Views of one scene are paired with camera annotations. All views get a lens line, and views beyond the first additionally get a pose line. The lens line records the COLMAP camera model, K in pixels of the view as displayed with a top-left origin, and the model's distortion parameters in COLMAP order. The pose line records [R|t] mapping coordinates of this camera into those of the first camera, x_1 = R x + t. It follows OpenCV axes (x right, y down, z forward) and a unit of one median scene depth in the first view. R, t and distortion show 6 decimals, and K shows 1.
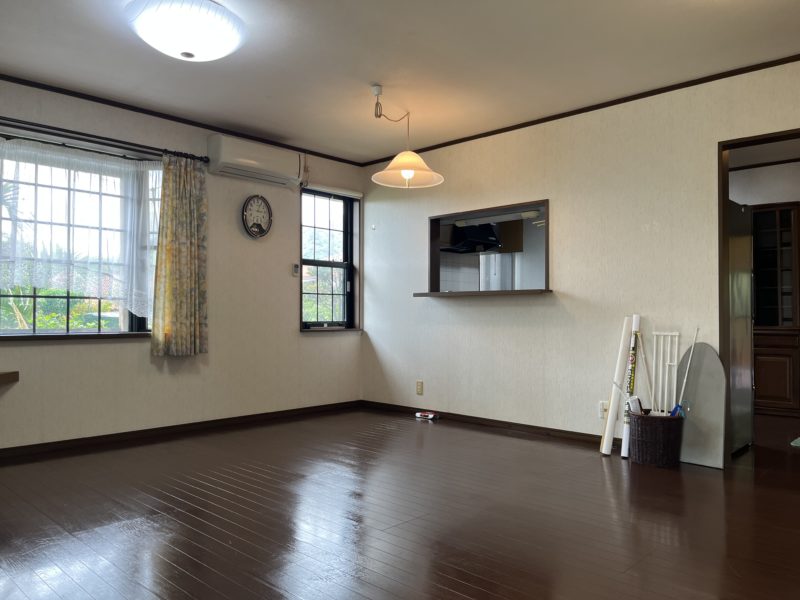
lens RADIAL K [[607.9, 0, 400.0], [0, 607.9, 300.0], [0, 0, 1]] dist [0.070163, -0.098181]
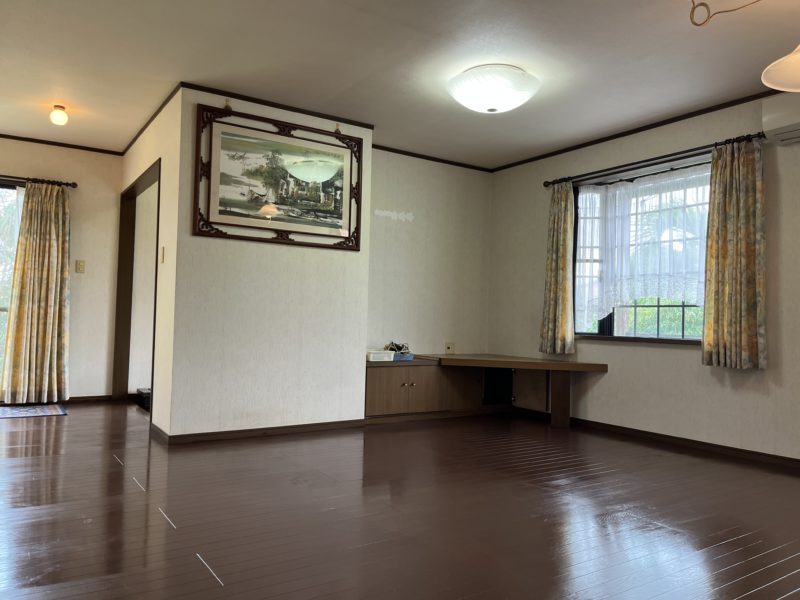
lens RADIAL K [[607.9, 0, 400.0], [0, 607.9, 300.0], [0, 0, 1]] dist [0.070163, -0.098181]
pose [[-0.213682, -0.044070, -0.975909, 0.613372], [-0.005383, 0.999020, -0.043935, 0.034529], [0.976889, -0.004135, -0.213709, 0.729051]]
